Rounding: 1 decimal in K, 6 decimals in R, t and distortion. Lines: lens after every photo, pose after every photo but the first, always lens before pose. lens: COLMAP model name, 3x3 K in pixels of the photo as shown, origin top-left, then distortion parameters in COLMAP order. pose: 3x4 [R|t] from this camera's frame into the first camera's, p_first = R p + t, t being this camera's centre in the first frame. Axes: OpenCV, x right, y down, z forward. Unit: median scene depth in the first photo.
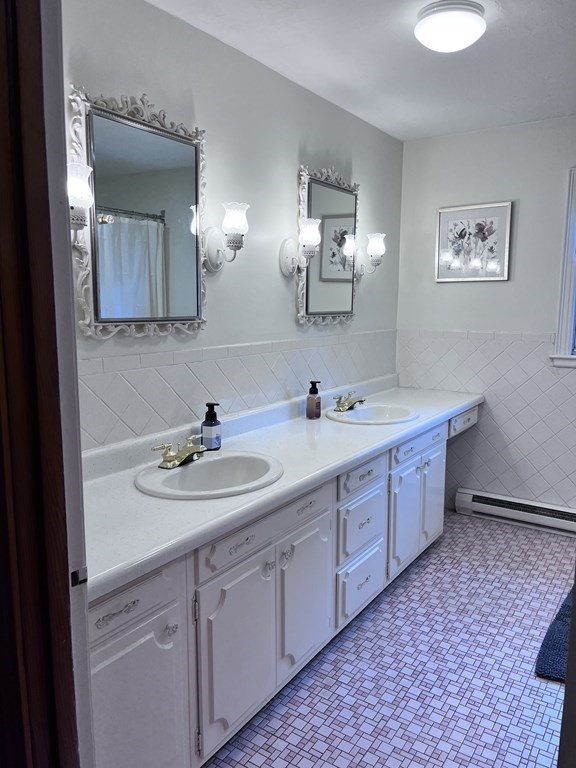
lens RADIAL K [[580.6, 0, 296.0], [0, 580.6, 383.6], [0, 0, 1]] dist [0.053831, -0.065955]
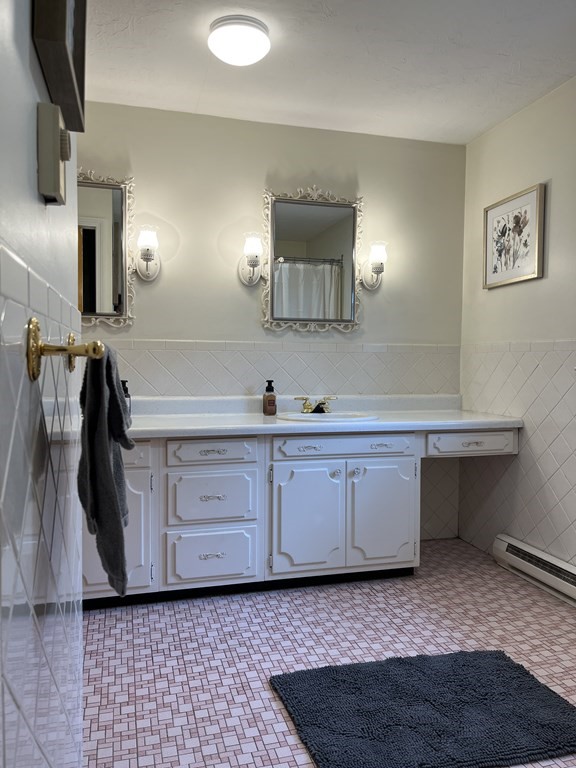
lens RADIAL K [[580.6, 0, 290.0], [0, 580.6, 380.5], [0, 0, 1]] dist [0.053831, -0.065955]
pose [[0.755869, 0.020375, -0.654405, 0.730593], [-0.099108, 0.991559, -0.083601, 0.079643], [0.647178, 0.128048, 0.751508, 0.204410]]
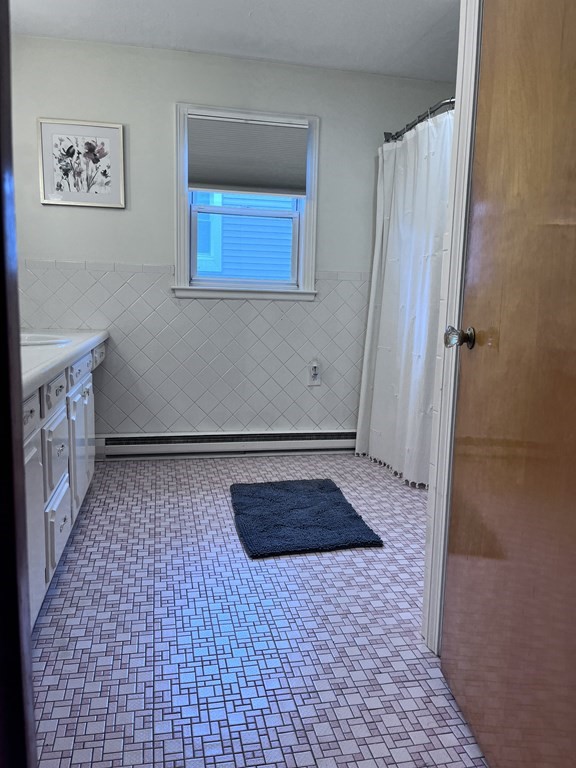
lens RADIAL K [[580.6, 0, 301.4], [0, 580.6, 380.3], [0, 0, 1]] dist [0.053831, -0.065955]
pose [[0.691907, -0.083716, 0.717117, -0.175307], [0.080634, 0.996001, 0.038474, 0.106648], [-0.717470, 0.031203, 0.695890, 0.146223]]
